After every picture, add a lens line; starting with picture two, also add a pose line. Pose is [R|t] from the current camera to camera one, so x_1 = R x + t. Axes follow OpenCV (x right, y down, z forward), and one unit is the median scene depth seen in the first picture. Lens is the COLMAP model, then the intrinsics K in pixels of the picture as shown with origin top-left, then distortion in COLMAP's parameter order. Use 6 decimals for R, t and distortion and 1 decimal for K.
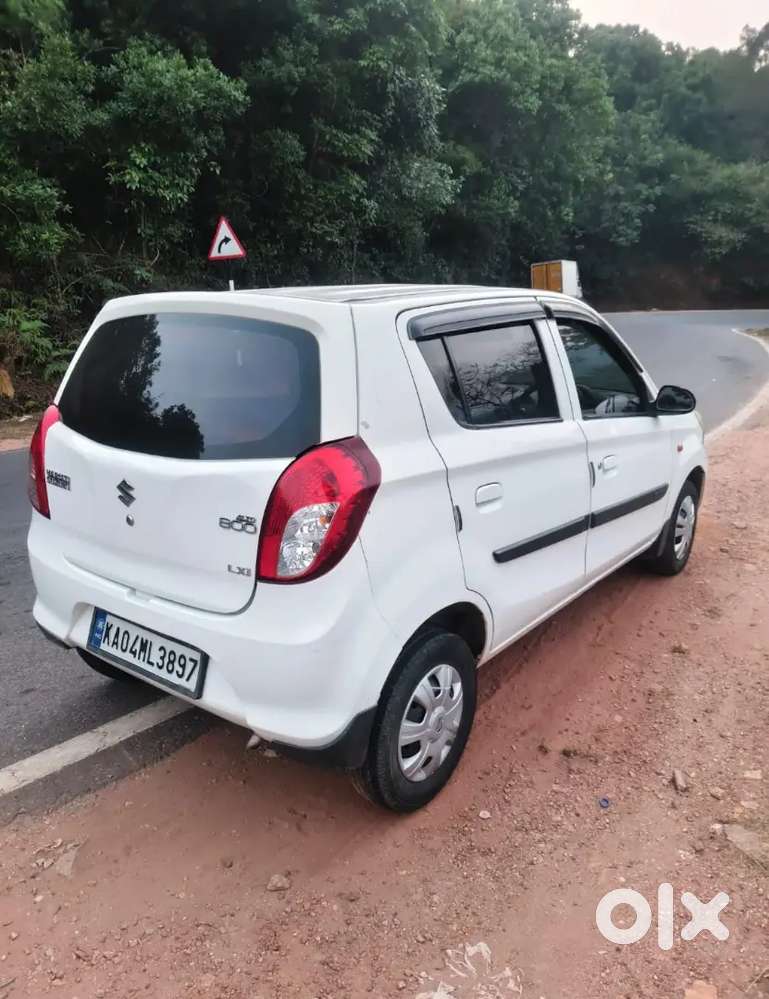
lens RADIAL K [[796.1, 0, 384.5], [0, 796.1, 499.5], [0, 0, 1]] dist [0.072917, -0.091445]
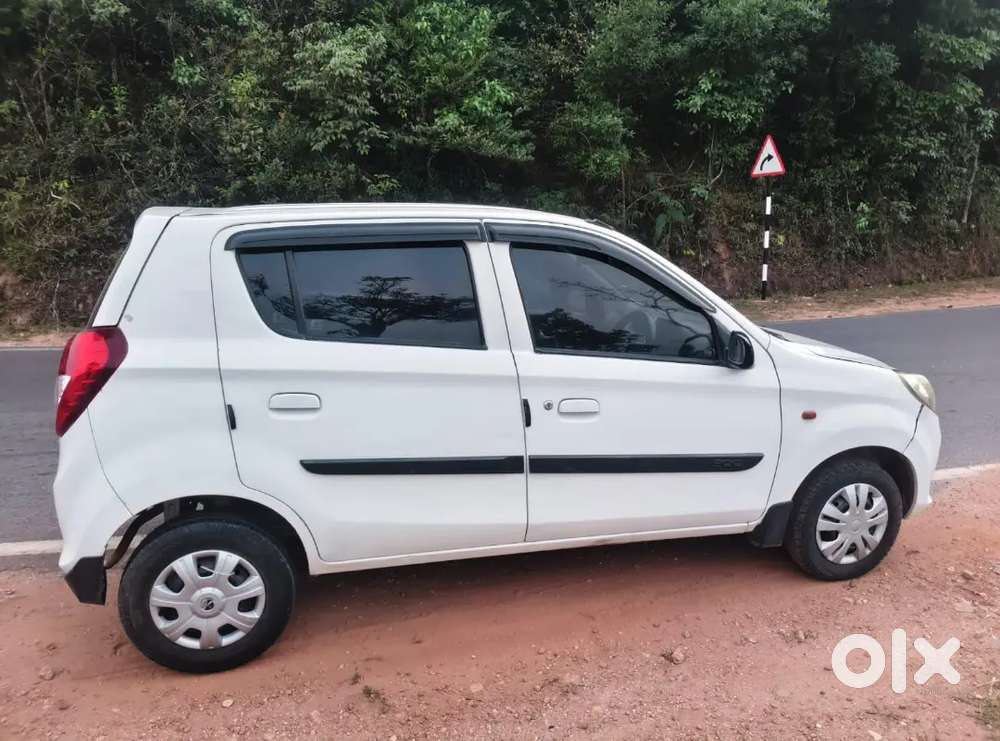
lens RADIAL K [[780.6, 0, 500.0], [0, 780.6, 370.5], [0, 0, 1]] dist [0.000407, -0.013827]
pose [[0.793175, 0.141598, -0.592304, 0.138052], [-0.169470, 0.985497, 0.008654, -0.015128], [0.584939, 0.093514, 0.805668, 0.050676]]
